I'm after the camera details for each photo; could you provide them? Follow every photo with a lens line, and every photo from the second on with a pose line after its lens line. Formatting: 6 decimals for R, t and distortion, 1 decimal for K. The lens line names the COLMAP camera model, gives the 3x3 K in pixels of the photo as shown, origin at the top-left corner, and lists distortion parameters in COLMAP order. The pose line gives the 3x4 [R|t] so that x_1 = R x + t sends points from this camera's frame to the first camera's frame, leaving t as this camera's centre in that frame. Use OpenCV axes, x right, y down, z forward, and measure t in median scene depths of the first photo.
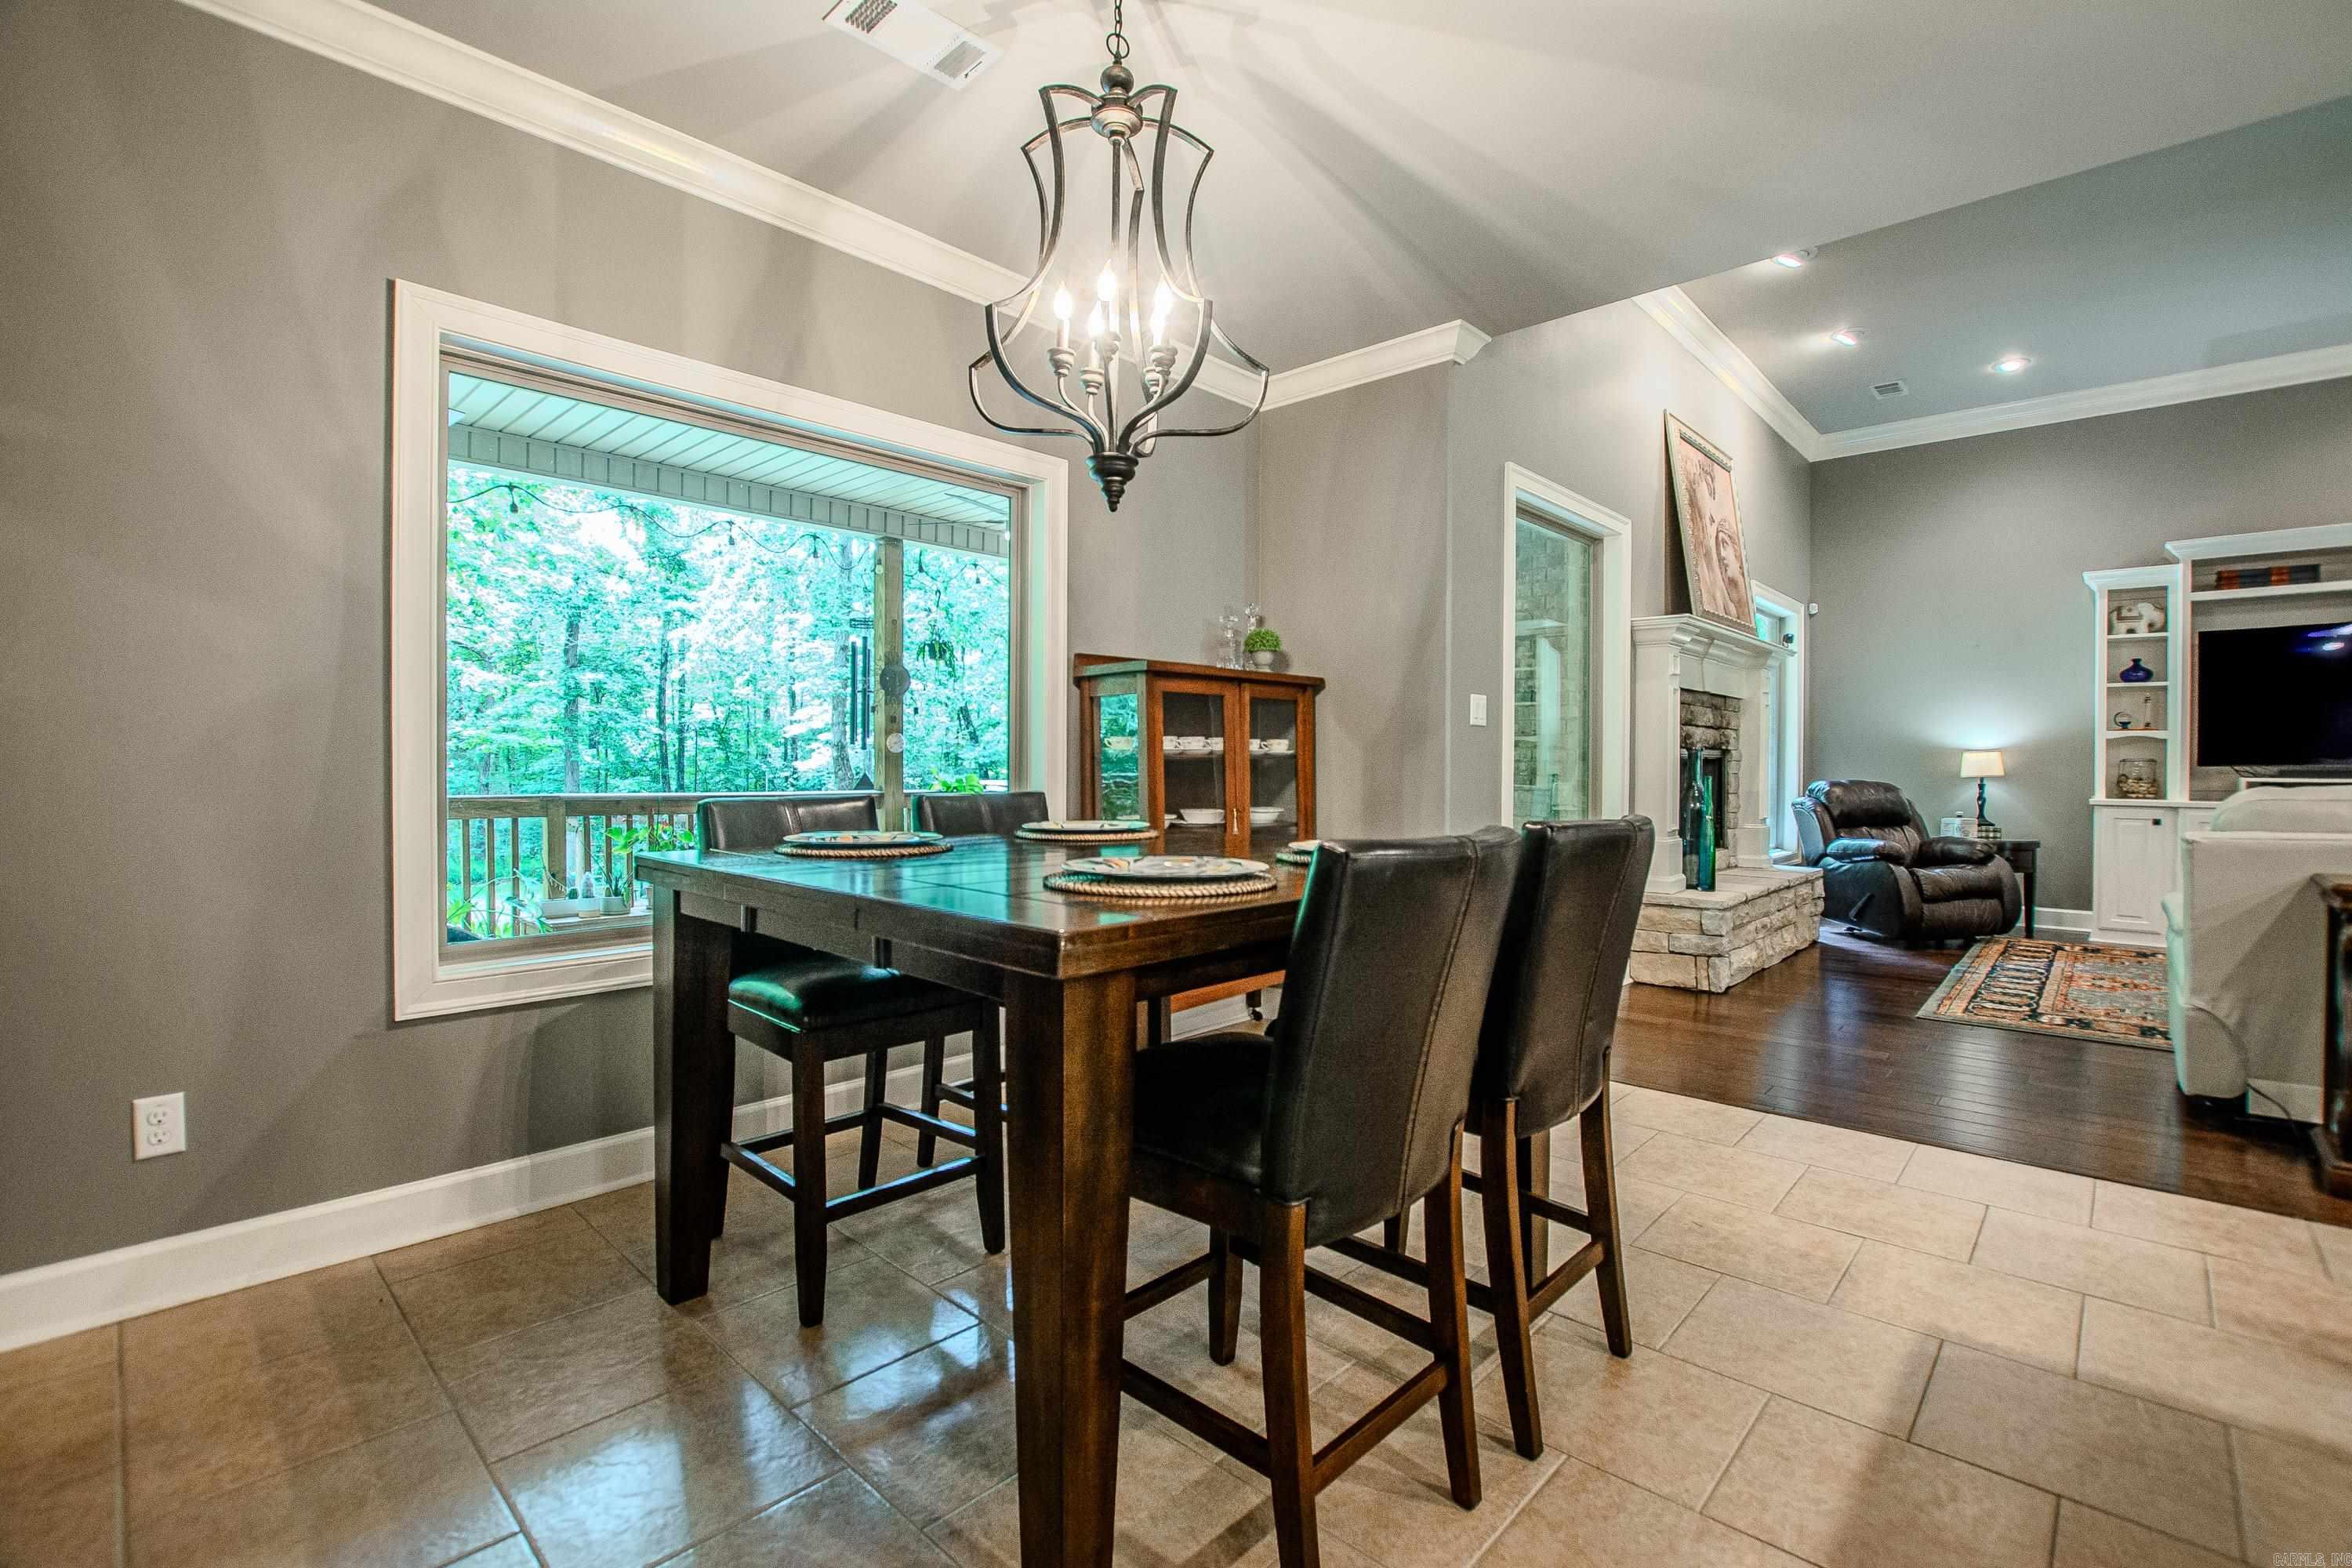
lens RADIAL K [[1029.4, 0, 1168.7], [0, 1029.4, 771.4], [0, 0, 1]] dist [-0.000336, -0.012551]
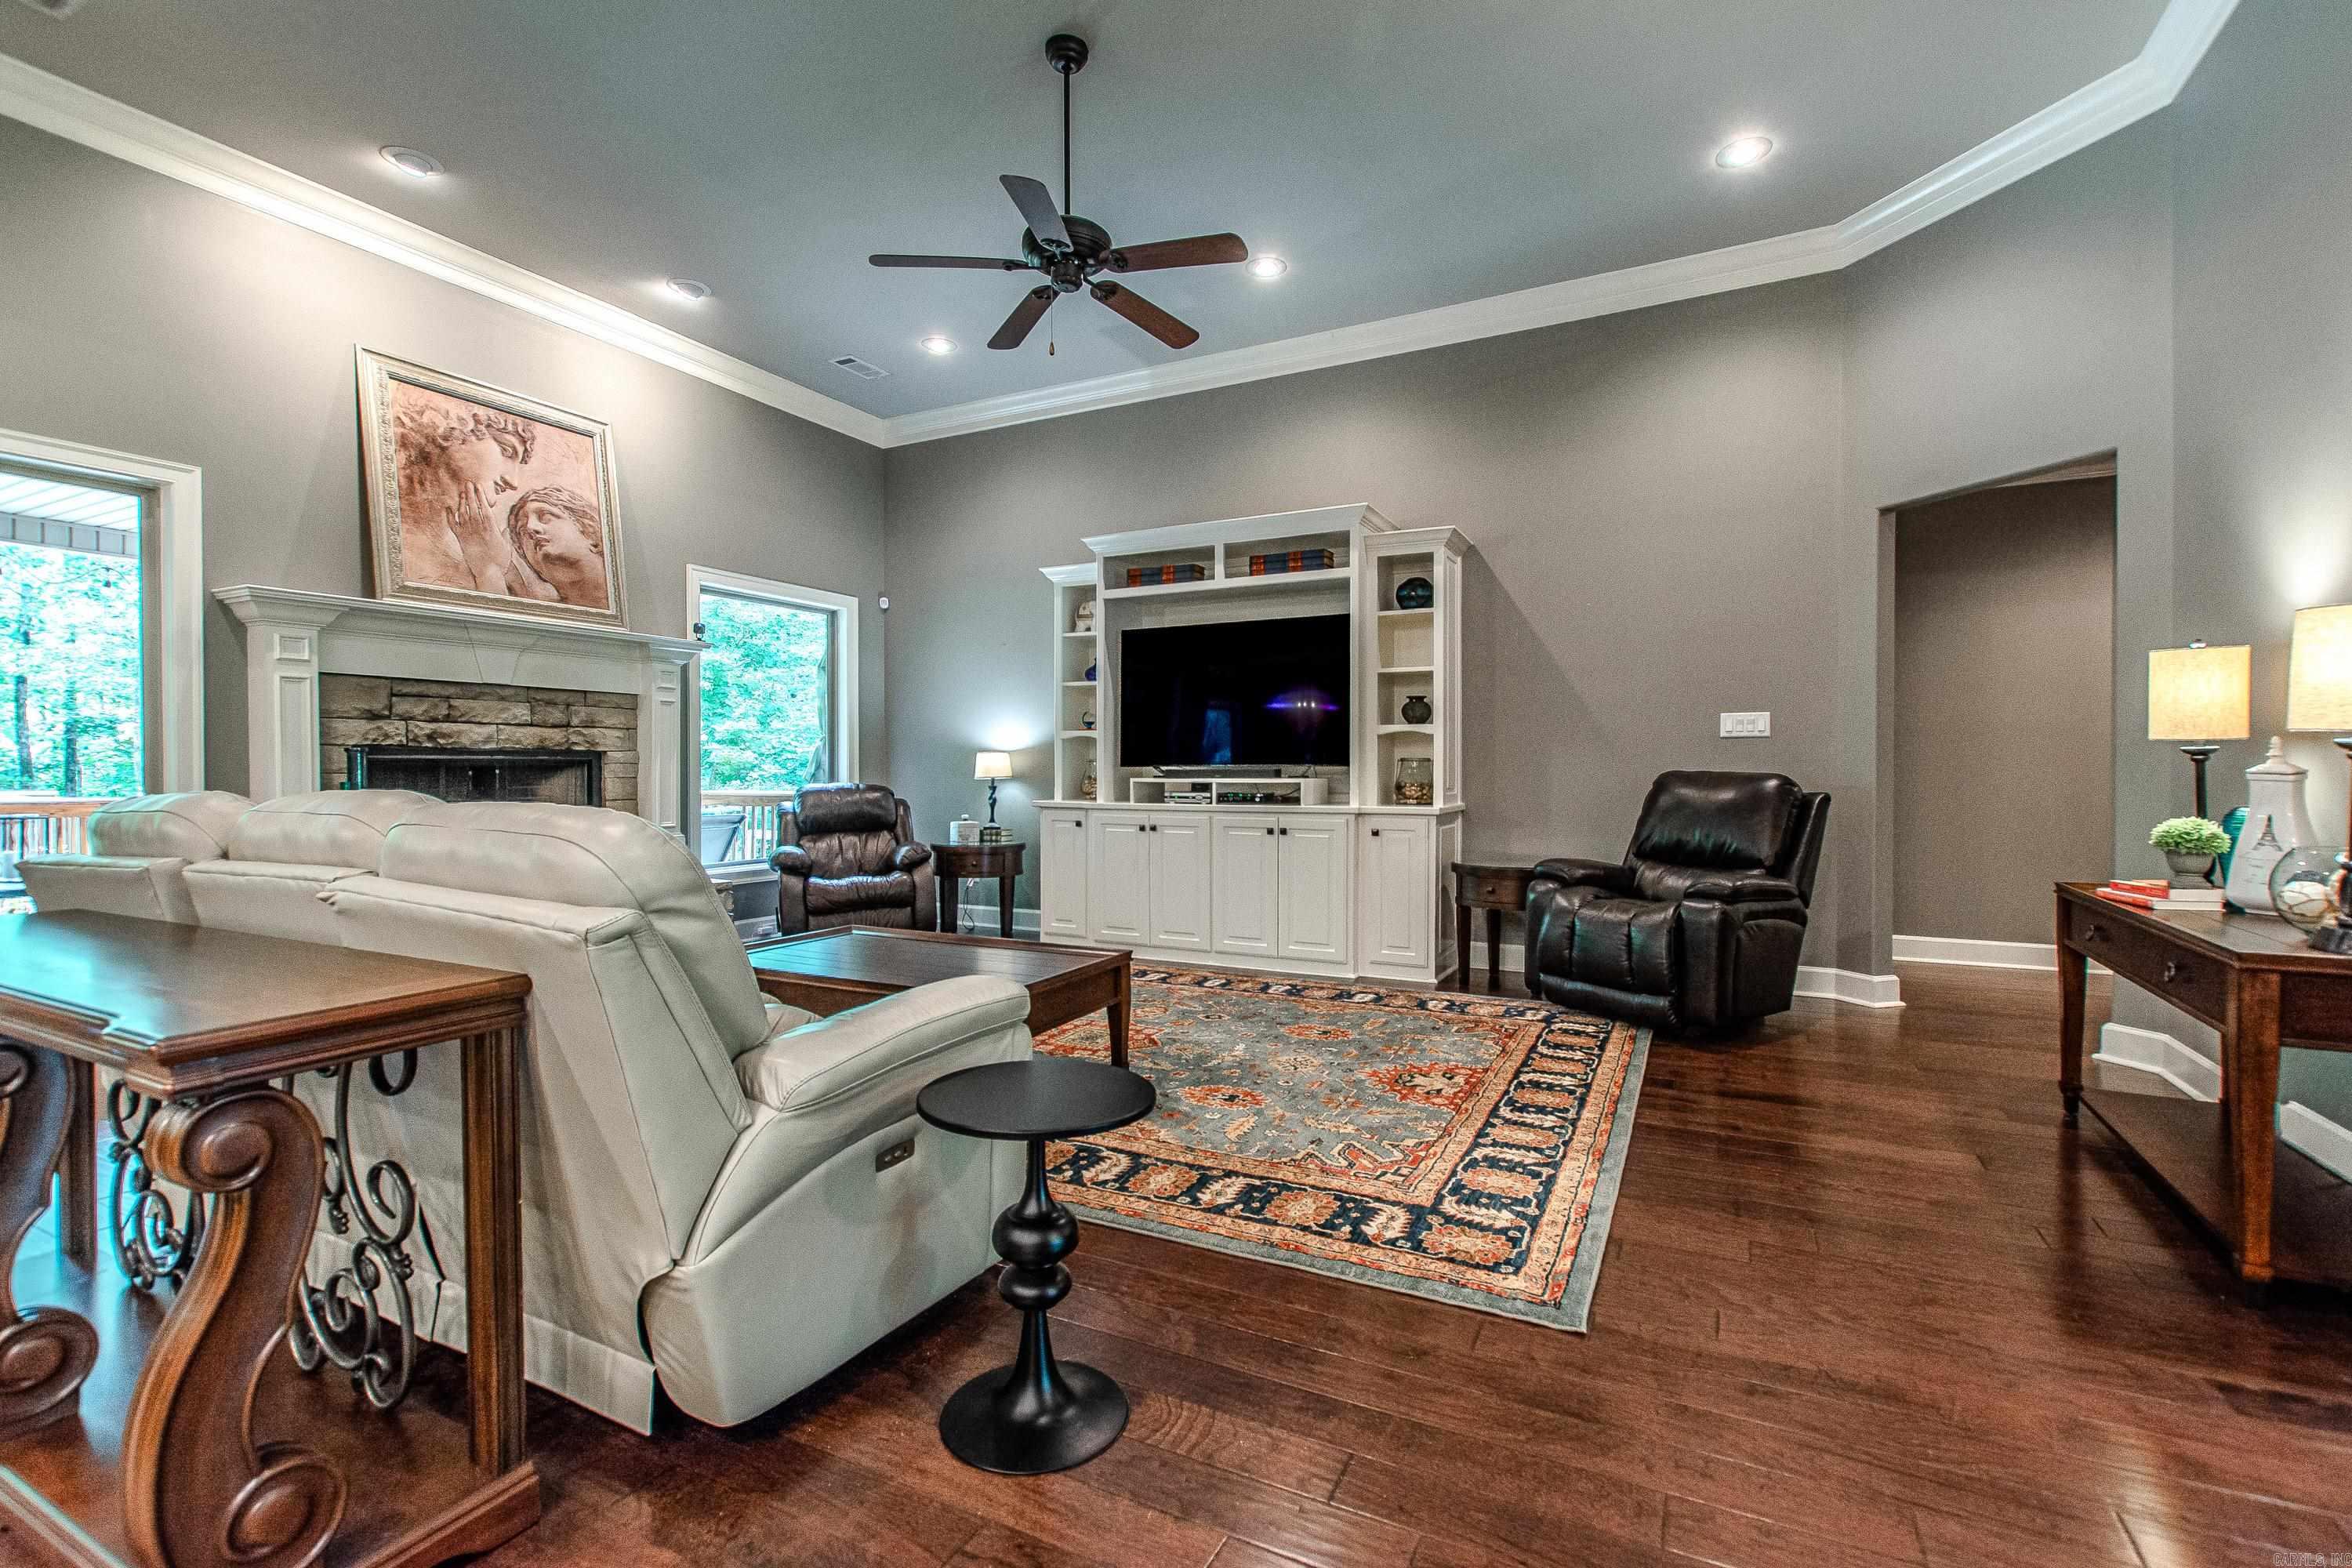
lens RADIAL K [[1022.2, 0, 1176.0], [0, 1022.2, 784.0], [0, 0, 1]] dist [0.000218, -0.000333]
pose [[0.963390, -0.007583, 0.267997, 0.819891], [0.004814, 0.999928, 0.010987, 0.001070], [-0.268061, -0.009295, 0.963357, 0.020025]]
